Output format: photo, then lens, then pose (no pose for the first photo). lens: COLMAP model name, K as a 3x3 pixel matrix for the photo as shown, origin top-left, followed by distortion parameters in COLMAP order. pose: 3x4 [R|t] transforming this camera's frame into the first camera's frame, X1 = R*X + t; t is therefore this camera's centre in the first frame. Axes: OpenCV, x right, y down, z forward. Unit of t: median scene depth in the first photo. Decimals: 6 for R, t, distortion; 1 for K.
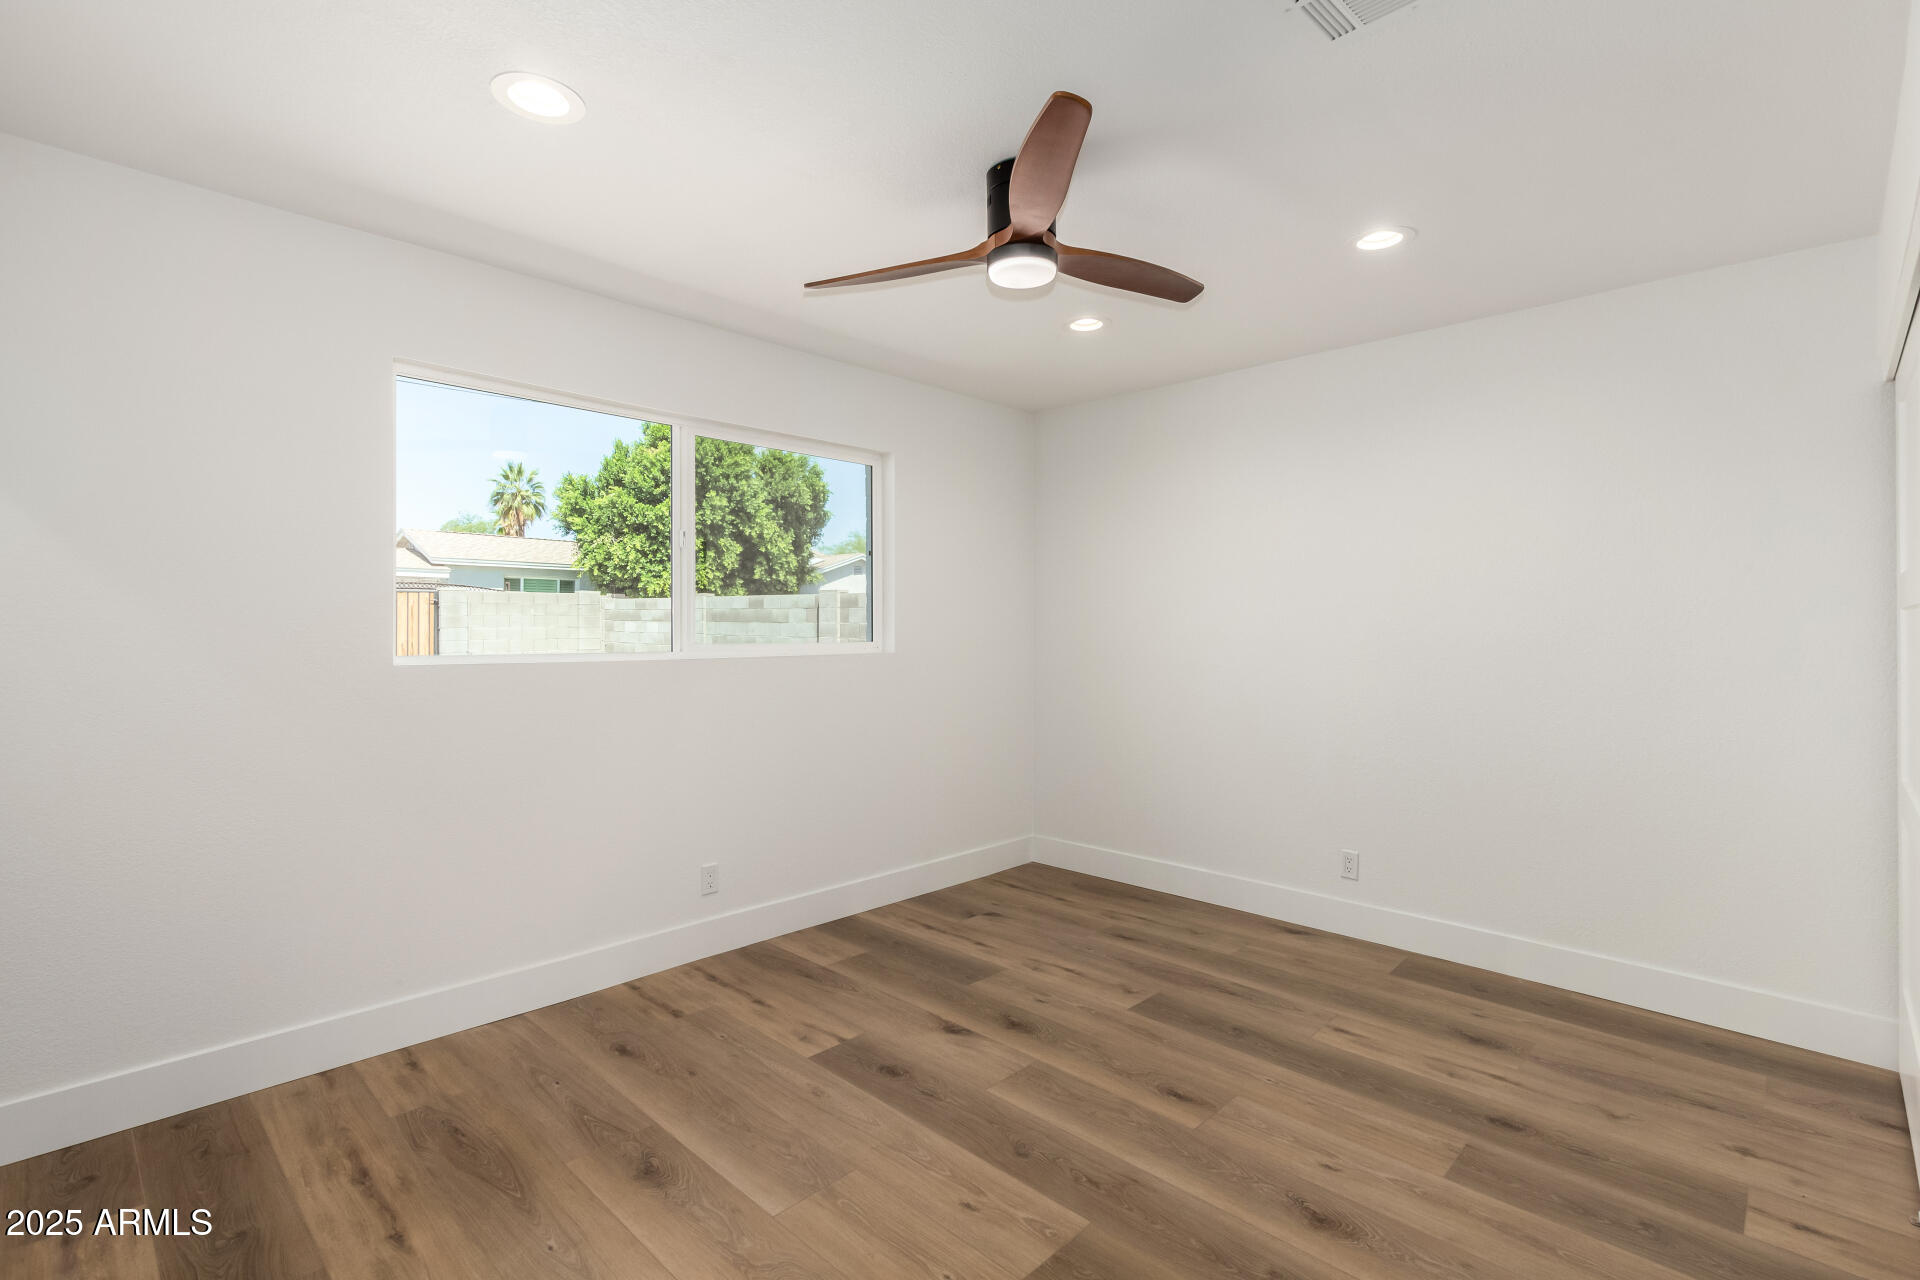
lens RADIAL K [[872.7, 0, 972.0], [0, 872.7, 634.3], [0, 0, 1]] dist [0.006481, -0.003615]
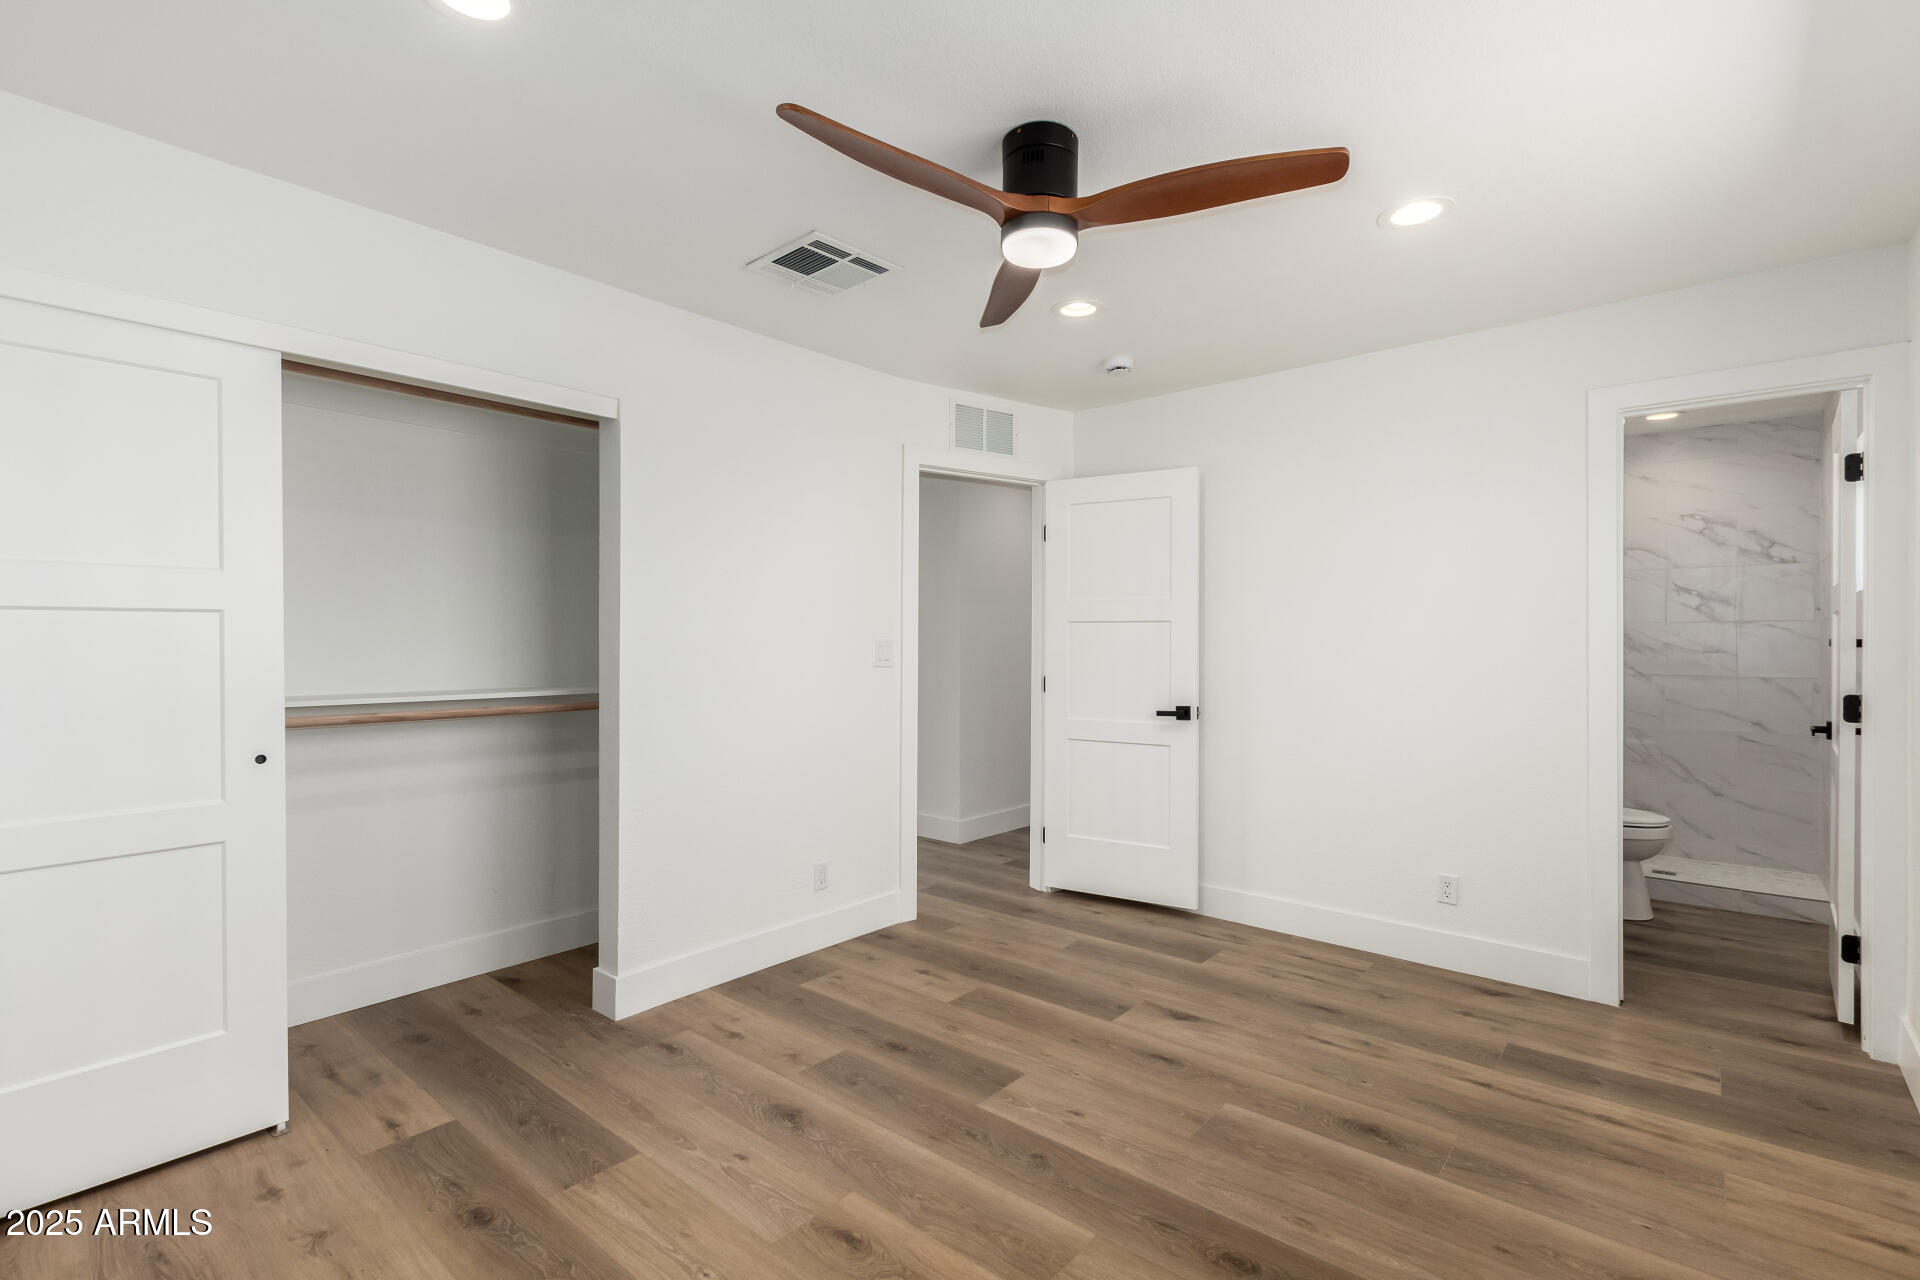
lens RADIAL K [[872.7, 0, 979.2], [0, 872.7, 635.9], [0, 0, 1]] dist [0.006481, -0.003615]
pose [[-0.997116, -0.004667, -0.075743, 0.157343], [-0.005750, 0.999884, 0.014091, -0.017004], [0.075669, 0.014486, -0.997028, 1.532176]]
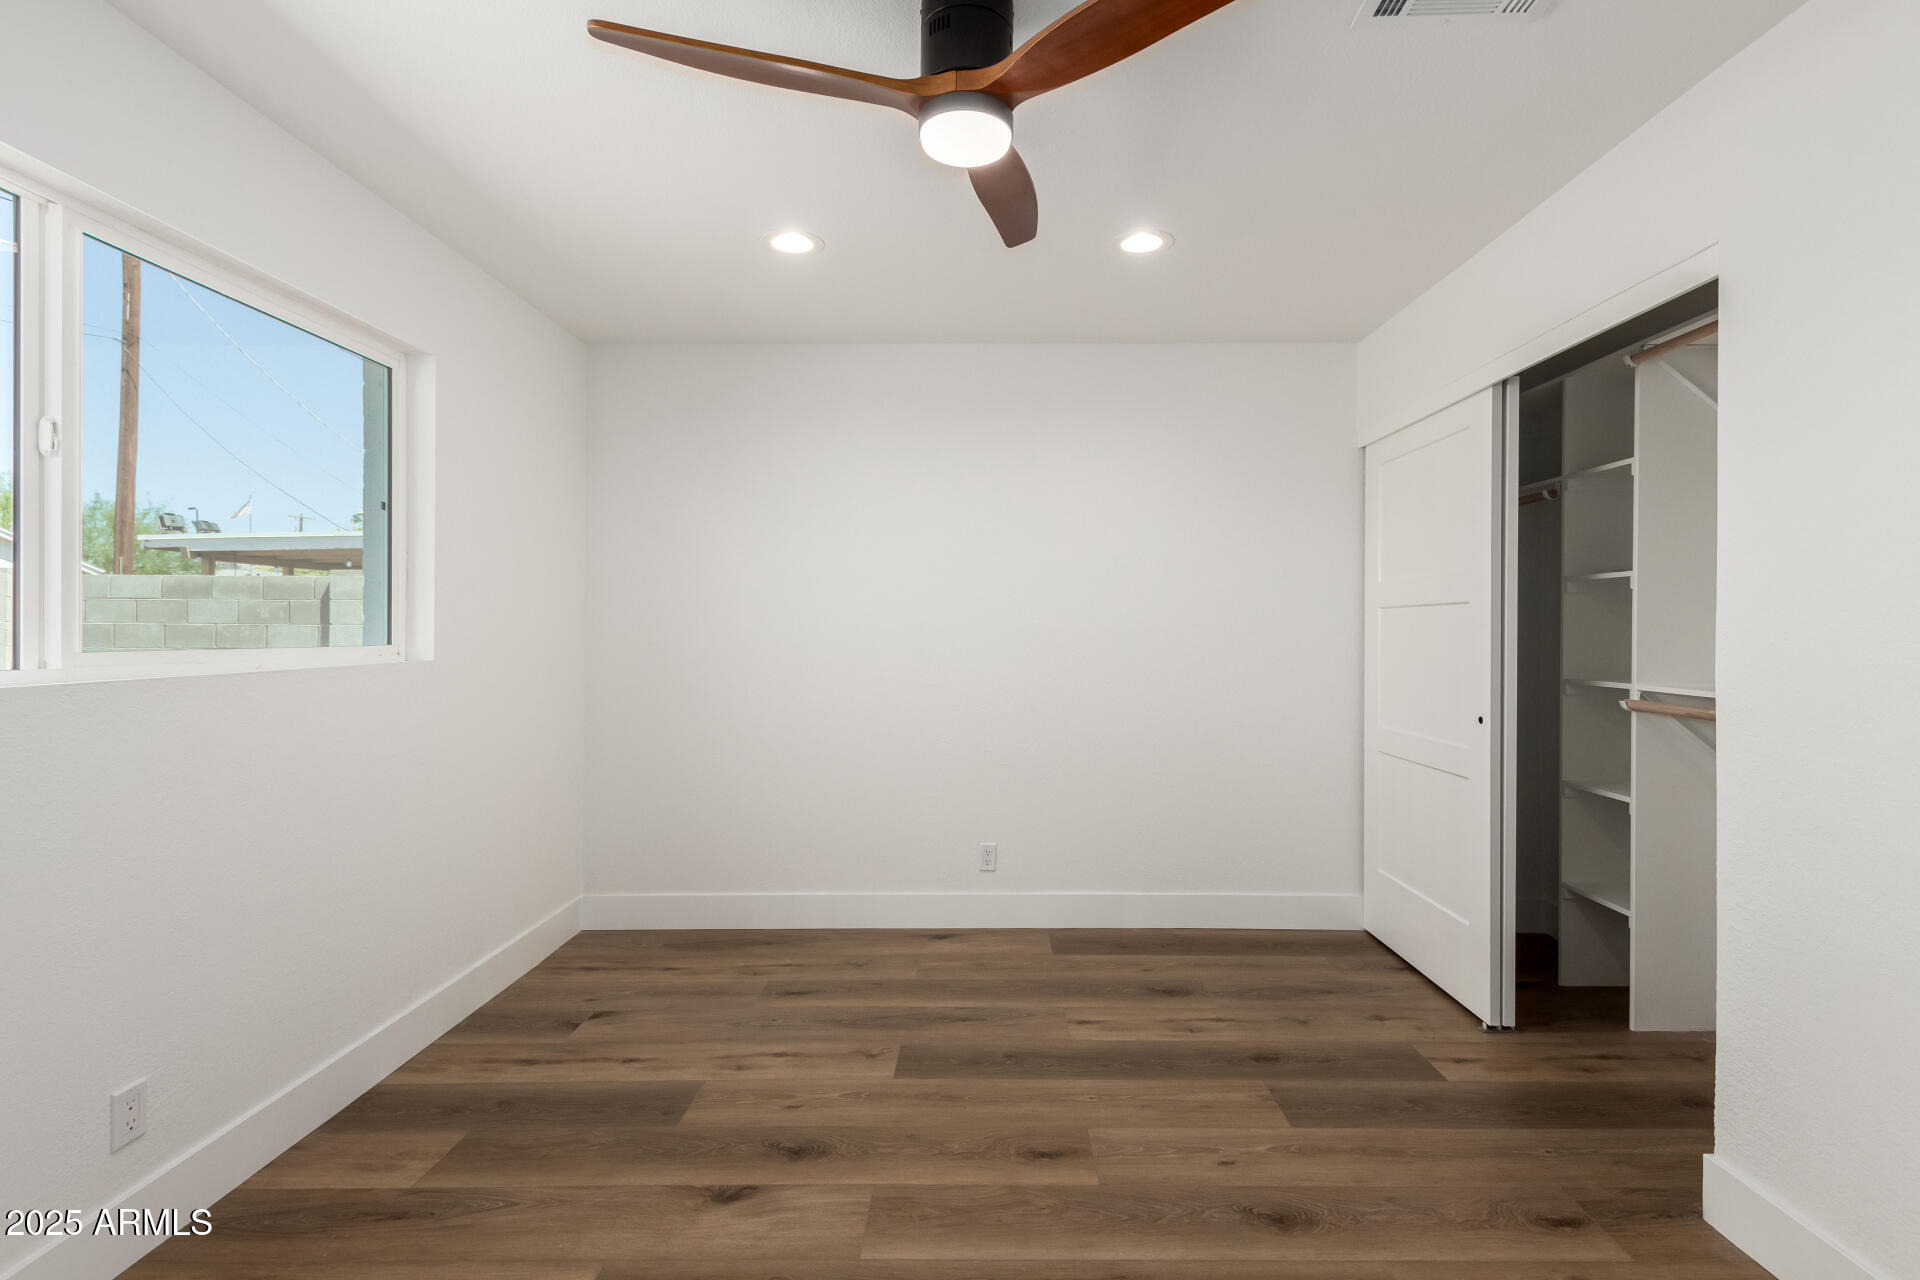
lens RADIAL K [[872.7, 0, 971.9], [0, 872.7, 637.3], [0, 0, 1]] dist [0.006481, -0.003615]
pose [[0.725175, -0.008926, 0.688507, -0.357215], [0.008547, 0.999956, 0.003962, 0.006020], [-0.688512, 0.003011, 0.725219, 0.358968]]
